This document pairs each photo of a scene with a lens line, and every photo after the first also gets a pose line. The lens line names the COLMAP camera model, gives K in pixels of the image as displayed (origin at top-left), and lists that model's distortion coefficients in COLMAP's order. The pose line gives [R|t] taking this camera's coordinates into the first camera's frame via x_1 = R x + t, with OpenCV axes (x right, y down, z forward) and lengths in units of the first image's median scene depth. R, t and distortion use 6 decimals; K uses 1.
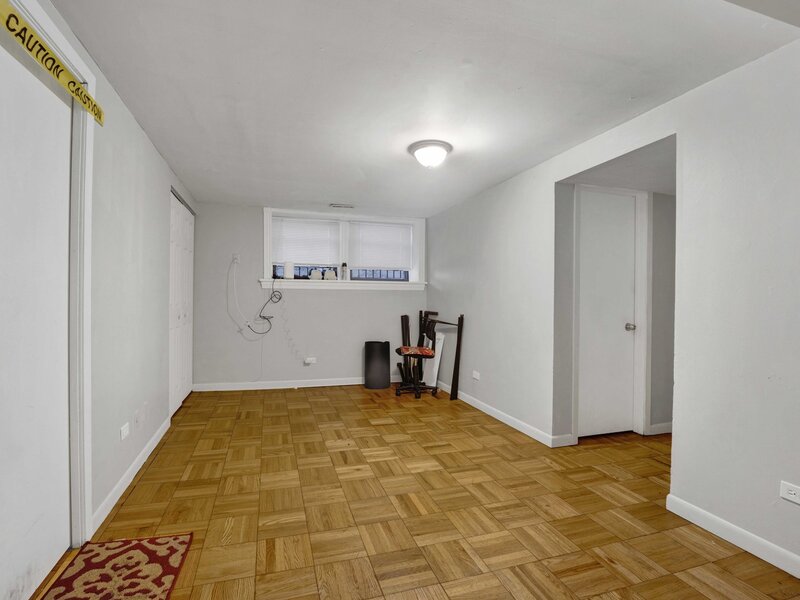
lens RADIAL K [[381.4, 0, 401.9], [0, 381.4, 299.6], [0, 0, 1]] dist [-0.007906, -0.000249]
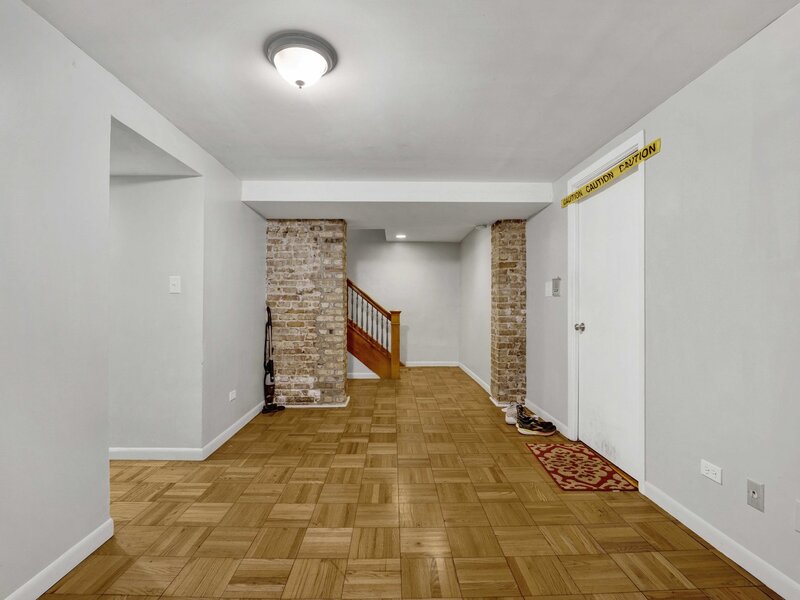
lens RADIAL K [[381.4, 0, 400.0], [0, 381.4, 299.9], [0, 0, 1]] dist [-0.007906, -0.000249]
pose [[-0.948835, -0.006894, 0.315697, -0.426836], [-0.007056, 0.999975, 0.000631, -0.017009], [-0.315693, -0.001629, -0.948860, 2.369259]]
